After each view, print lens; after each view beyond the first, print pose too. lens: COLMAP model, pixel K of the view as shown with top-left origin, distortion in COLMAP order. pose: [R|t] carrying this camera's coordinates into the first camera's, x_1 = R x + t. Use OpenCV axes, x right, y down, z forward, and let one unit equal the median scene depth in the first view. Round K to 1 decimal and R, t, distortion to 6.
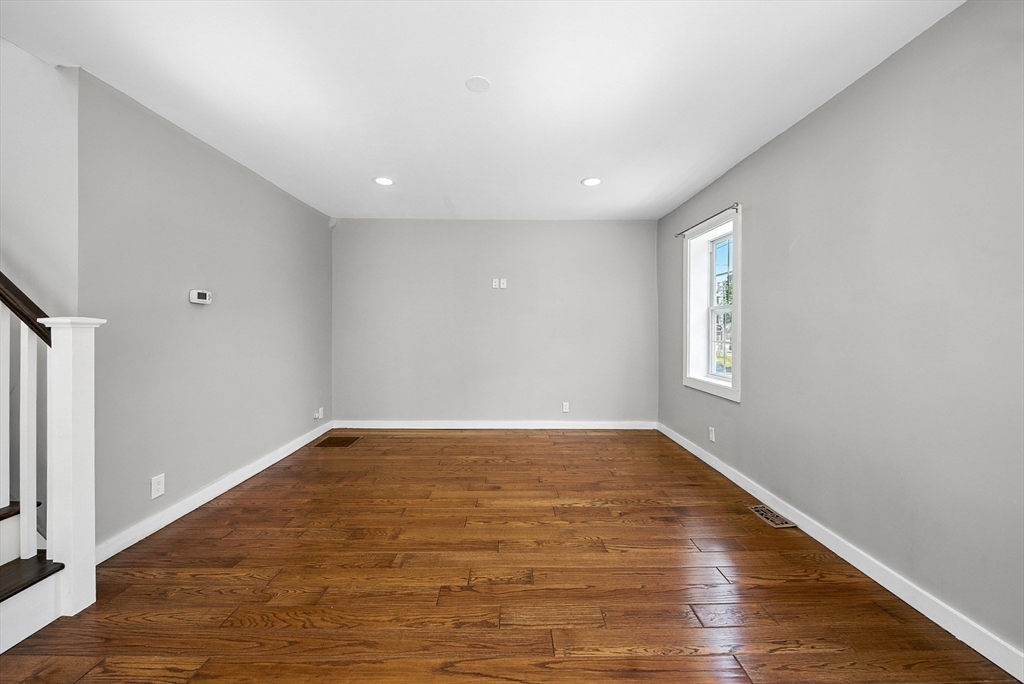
lens RADIAL K [[376.5, 0, 512.2], [0, 376.5, 328.6], [0, 0, 1]] dist [0.000061, -0.002189]
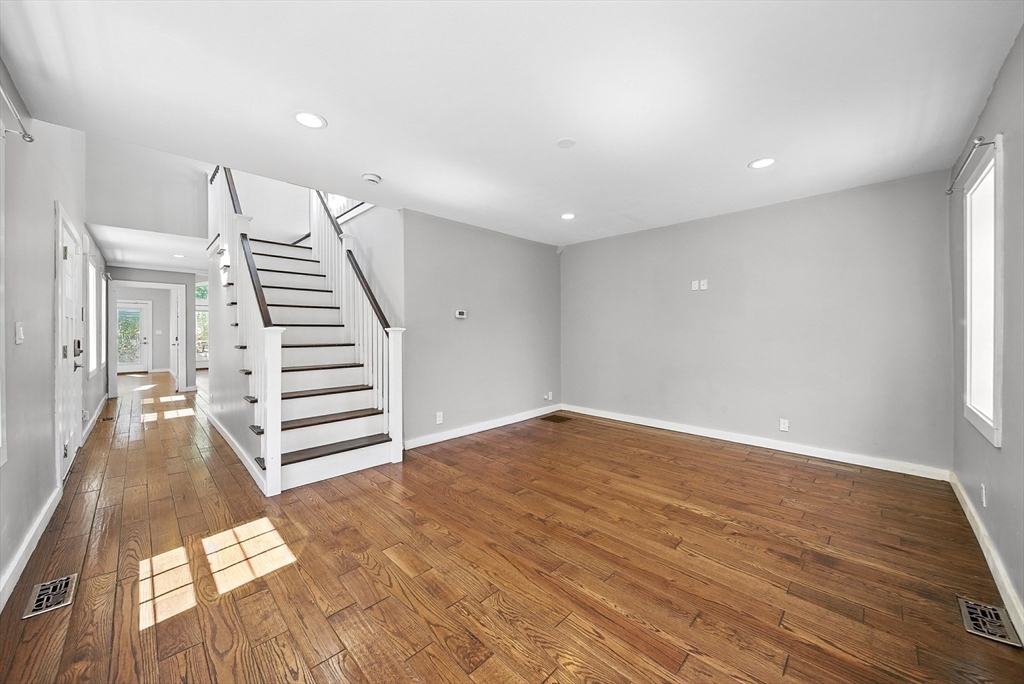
lens RADIAL K [[376.5, 0, 512.2], [0, 376.5, 328.6], [0, 0, 1]] dist [0.000061, -0.002189]
pose [[0.695481, -0.010788, -0.718463, 0.582832], [0.003915, 0.999929, -0.011224, 0.002538], [0.718534, 0.004993, 0.695474, -0.028854]]
